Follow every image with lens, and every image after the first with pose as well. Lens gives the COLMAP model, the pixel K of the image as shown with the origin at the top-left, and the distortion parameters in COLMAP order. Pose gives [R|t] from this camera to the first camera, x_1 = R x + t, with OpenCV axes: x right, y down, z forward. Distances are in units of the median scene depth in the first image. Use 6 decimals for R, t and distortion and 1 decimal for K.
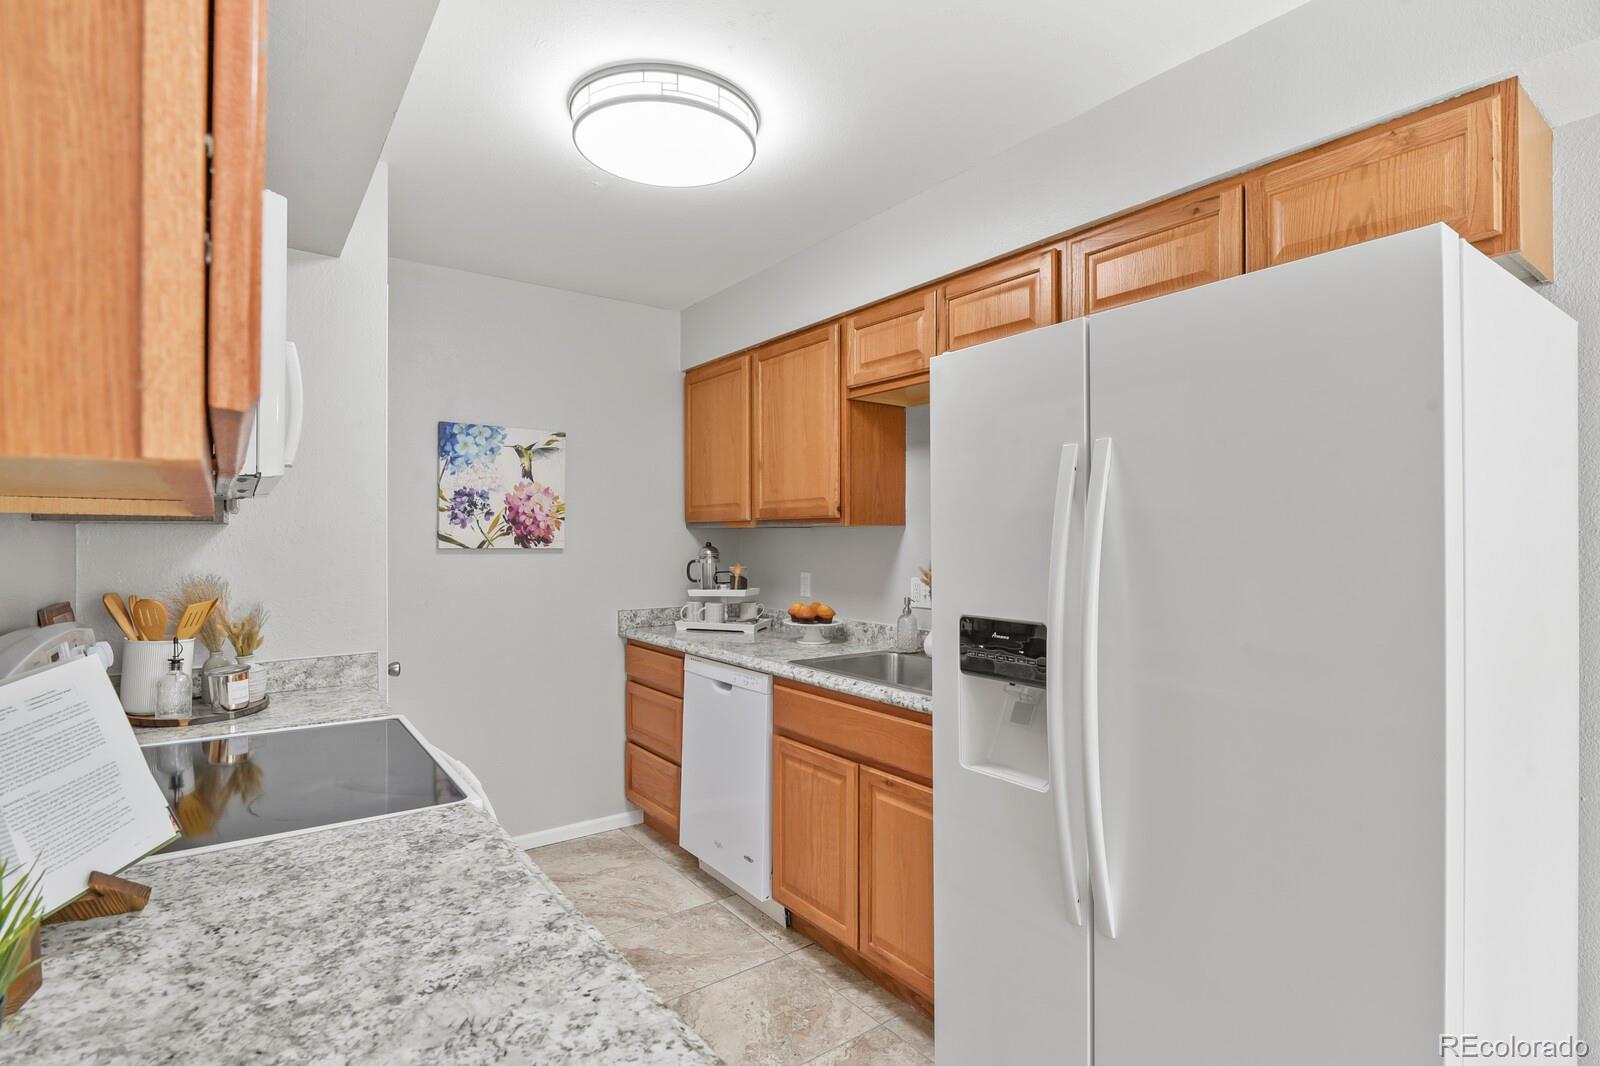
lens RADIAL K [[782.5, 0, 813.9], [0, 782.5, 542.2], [0, 0, 1]] dist [-0.003162, -0.005588]
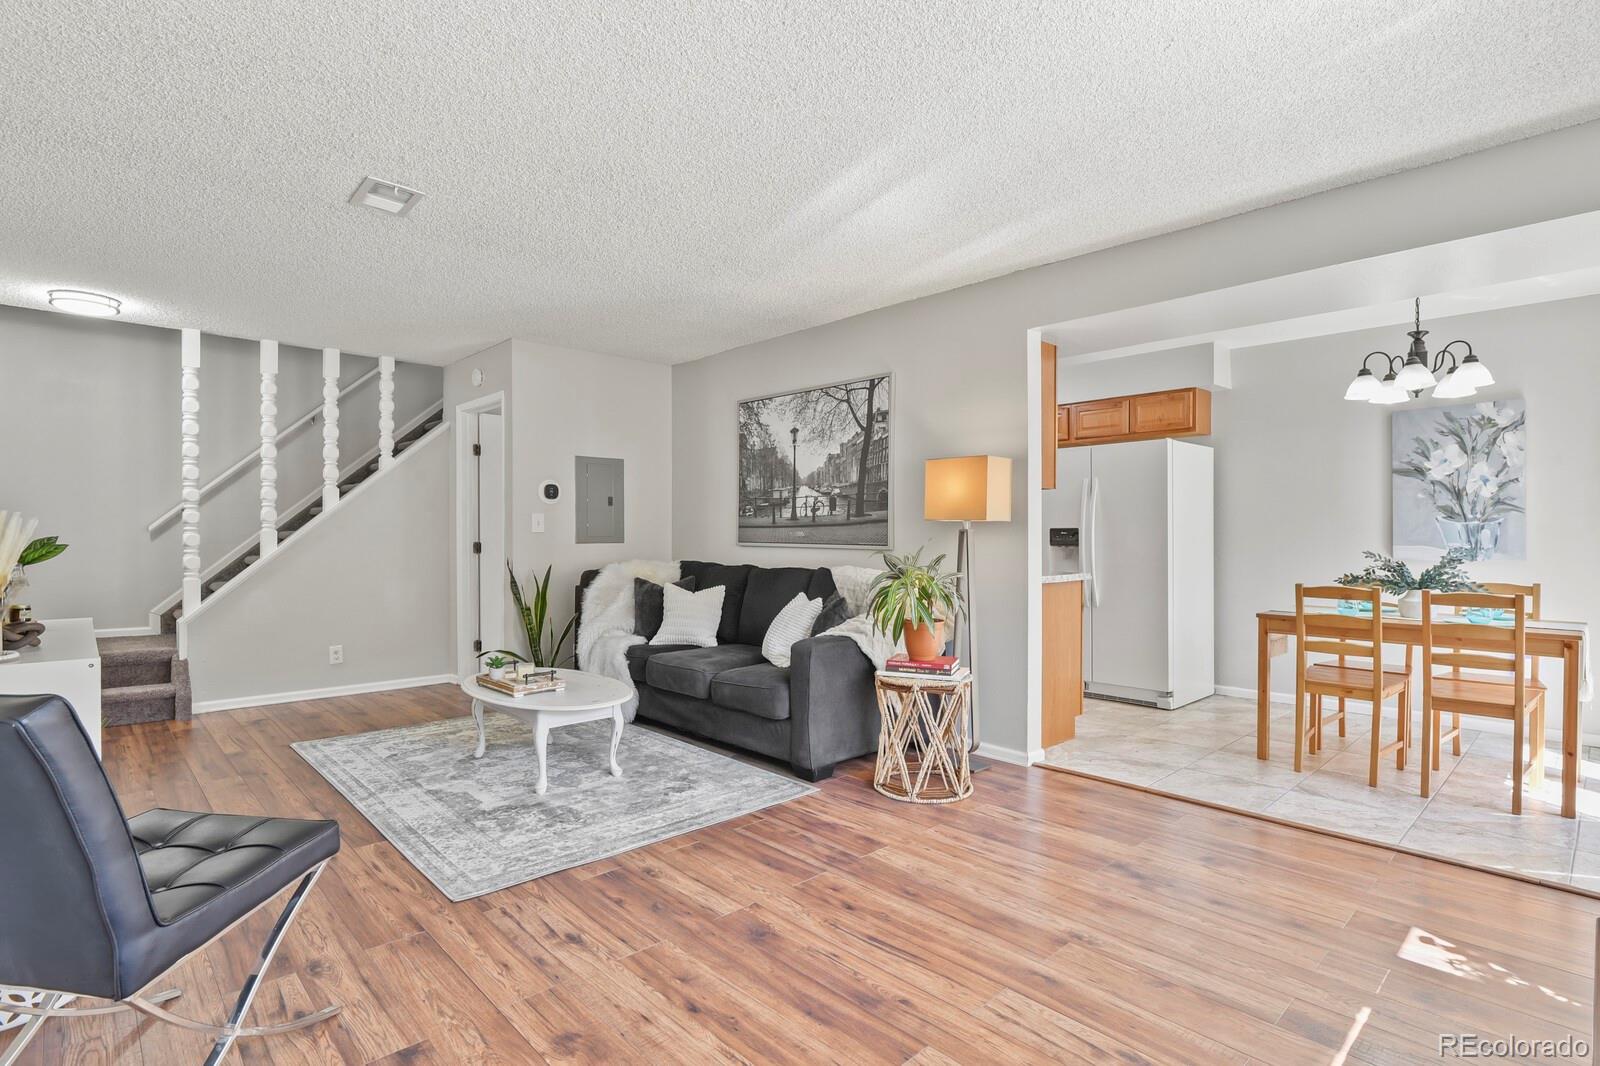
lens RADIAL K [[782.5, 0, 798.9], [0, 782.5, 540.6], [0, 0, 1]] dist [-0.003162, -0.005588]
pose [[0.993409, 0.000963, 0.114621, -0.661738], [-0.001191, 0.999997, 0.001921, 0.072545], [-0.114619, -0.002045, 0.993407, -1.157915]]
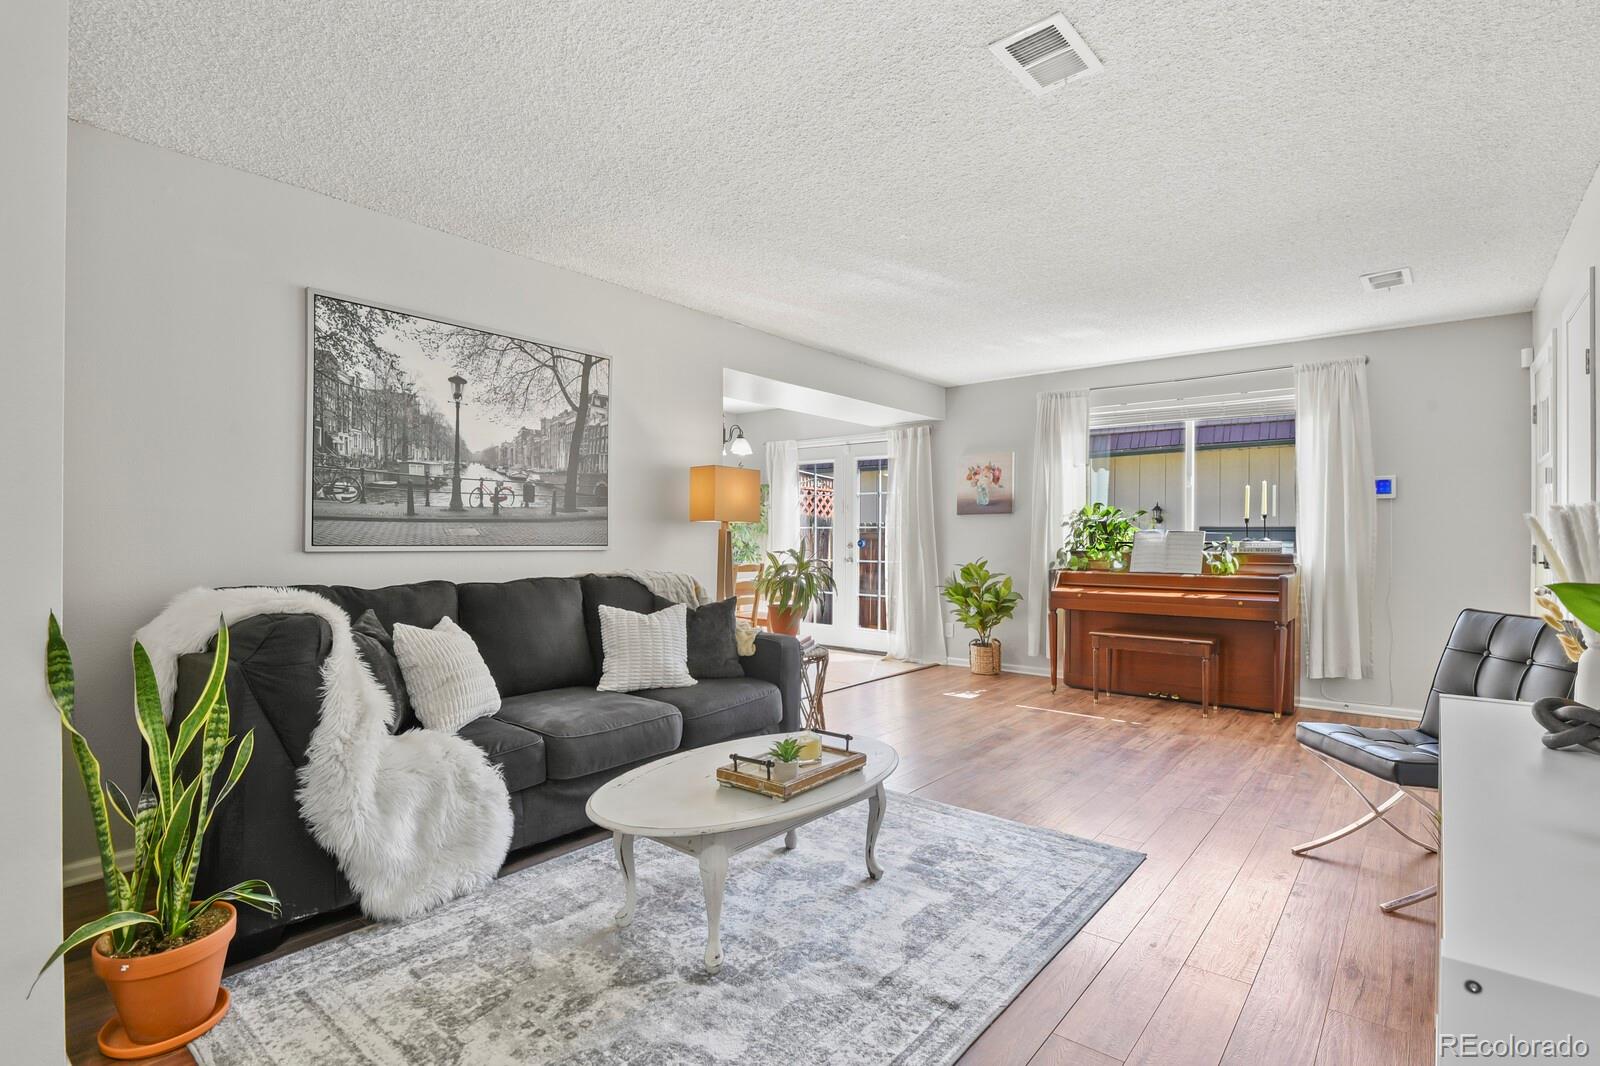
lens RADIAL K [[782.5, 0, 816.0], [0, 782.5, 532.6], [0, 0, 1]] dist [-0.003162, -0.005588]
pose [[-0.256237, 0.002279, 0.966611, -1.655912], [0.001446, 0.999997, -0.001975, 0.066130], [-0.966613, 0.000892, -0.256239, 0.211713]]
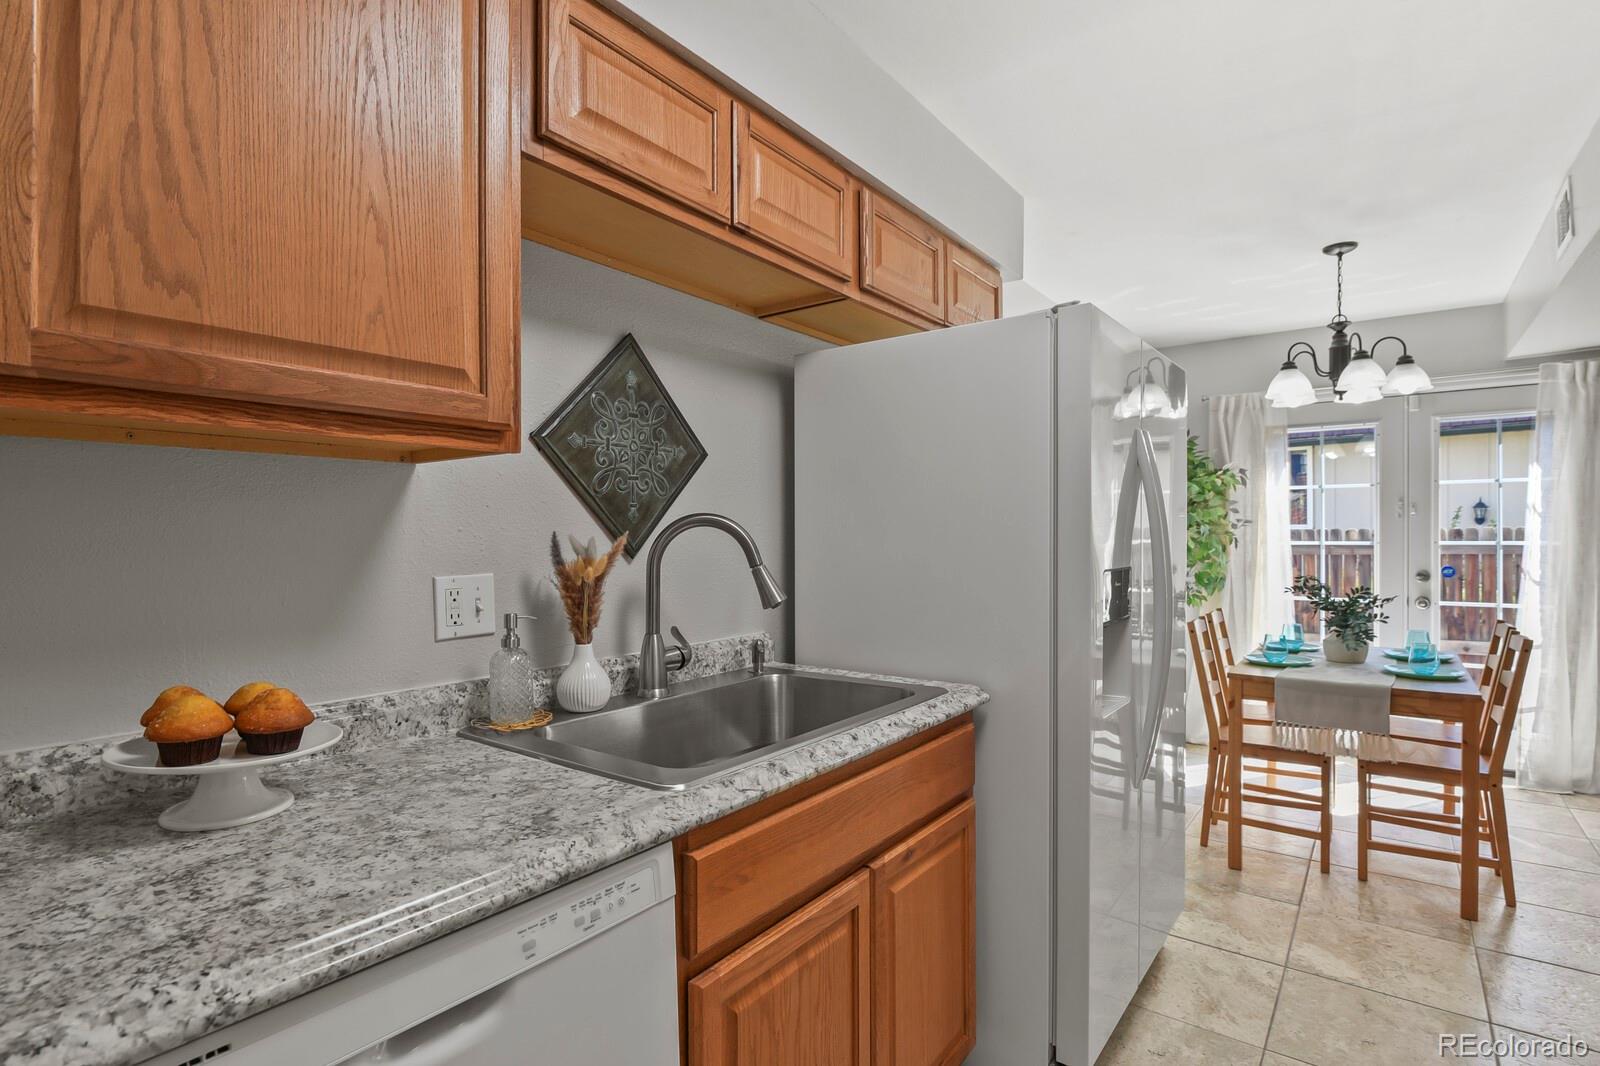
lens RADIAL K [[782.5, 0, 805.5], [0, 782.5, 537.7], [0, 0, 1]] dist [-0.003162, -0.005588]
pose [[-0.279423, -0.000843, 0.960168, -0.362672], [0.009573, 0.999947, 0.003663, 0.021983], [-0.960120, 0.010215, -0.279400, 0.877809]]
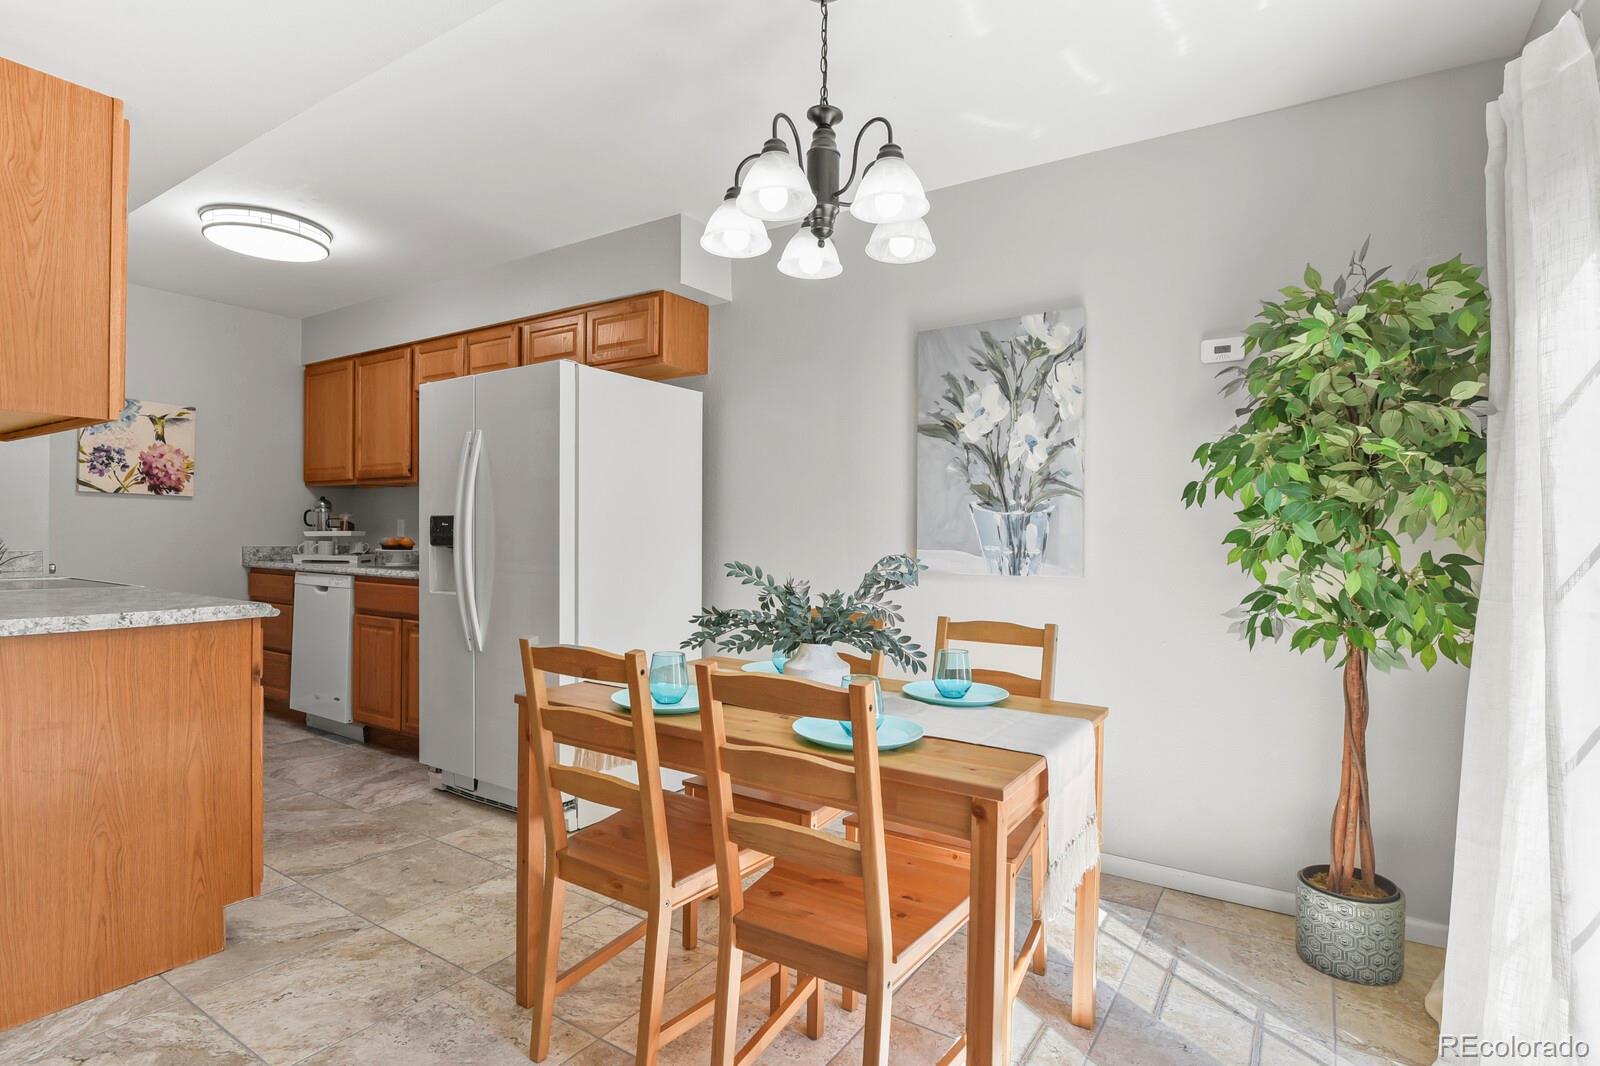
lens RADIAL K [[782.5, 0, 795.2], [0, 782.5, 539.1], [0, 0, 1]] dist [-0.003162, -0.005588]
pose [[0.940336, 0.009291, 0.340120, 0.200933], [-0.011104, 0.999933, 0.003385, 0.070084], [-0.340065, -0.006960, 0.940376, -0.619266]]
